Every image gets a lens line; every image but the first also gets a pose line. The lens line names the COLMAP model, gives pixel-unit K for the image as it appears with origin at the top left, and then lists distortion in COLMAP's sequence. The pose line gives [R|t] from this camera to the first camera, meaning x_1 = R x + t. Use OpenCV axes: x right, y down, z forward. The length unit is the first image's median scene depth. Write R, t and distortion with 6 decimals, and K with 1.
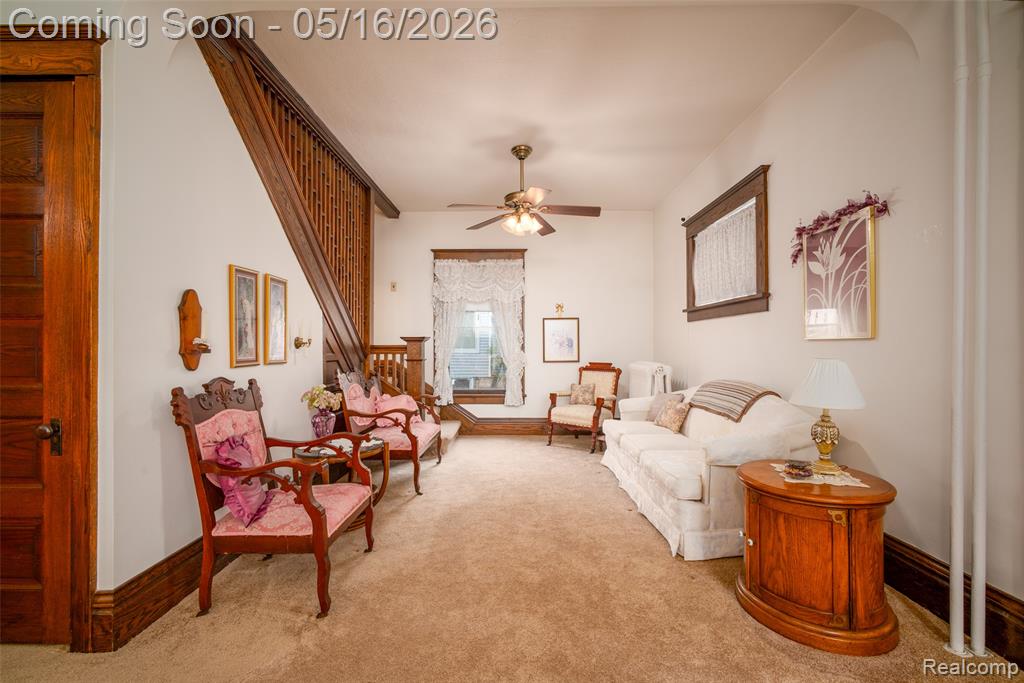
lens RADIAL K [[432.3, 0, 514.7], [0, 432.3, 341.1], [0, 0, 1]] dist [-0.022694, 0.000641]
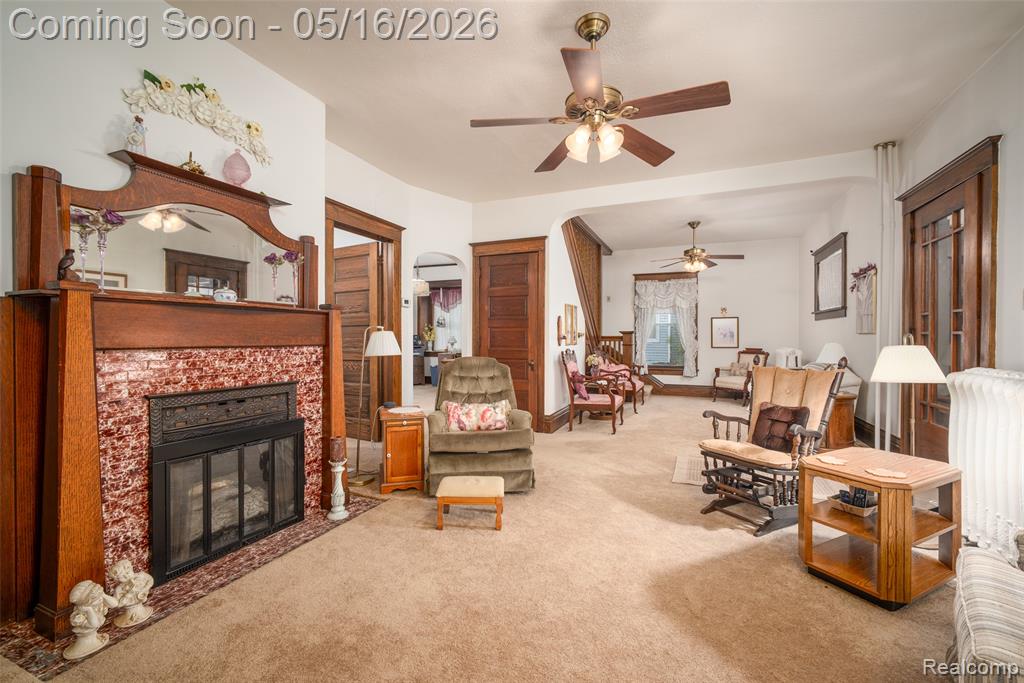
lens RADIAL K [[432.3, 0, 514.7], [0, 432.3, 341.1], [0, 0, 1]] dist [-0.022694, 0.000641]
pose [[0.922701, 0.005384, -0.385479, 0.016019], [0.003496, 0.999744, 0.022334, -0.010721], [0.385500, -0.021955, 0.922446, -0.750355]]
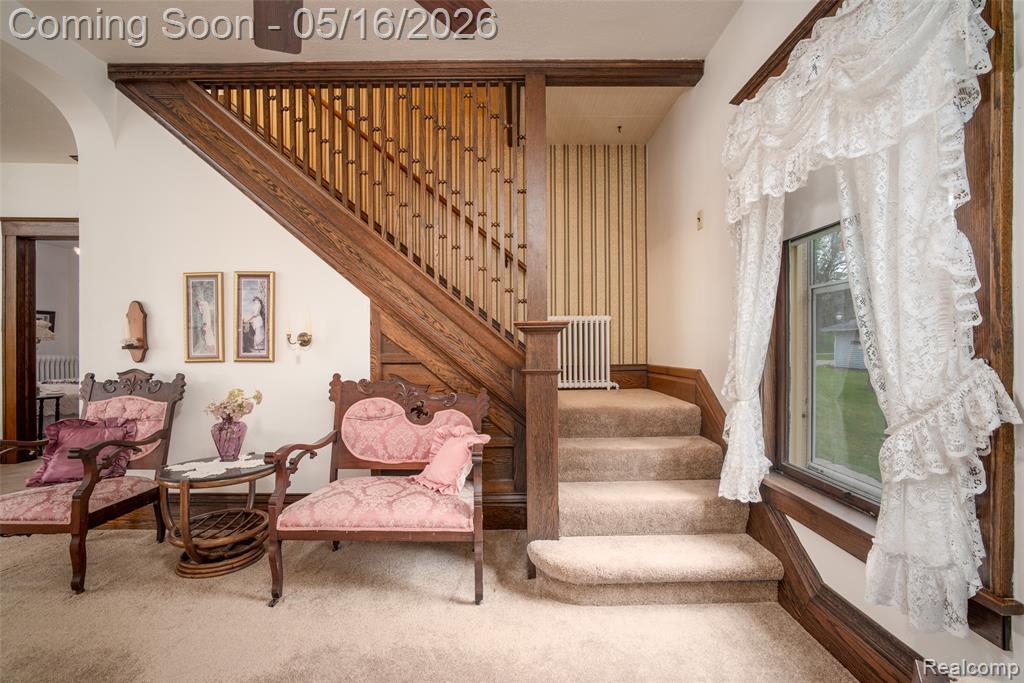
lens RADIAL K [[432.3, 0, 514.7], [0, 432.3, 341.1], [0, 0, 1]] dist [-0.022694, 0.000641]
pose [[0.011502, 0.008779, -0.999895, 0.264760], [0.015740, 0.999836, 0.008959, 0.004810], [0.999810, -0.015841, 0.011362, 0.991774]]
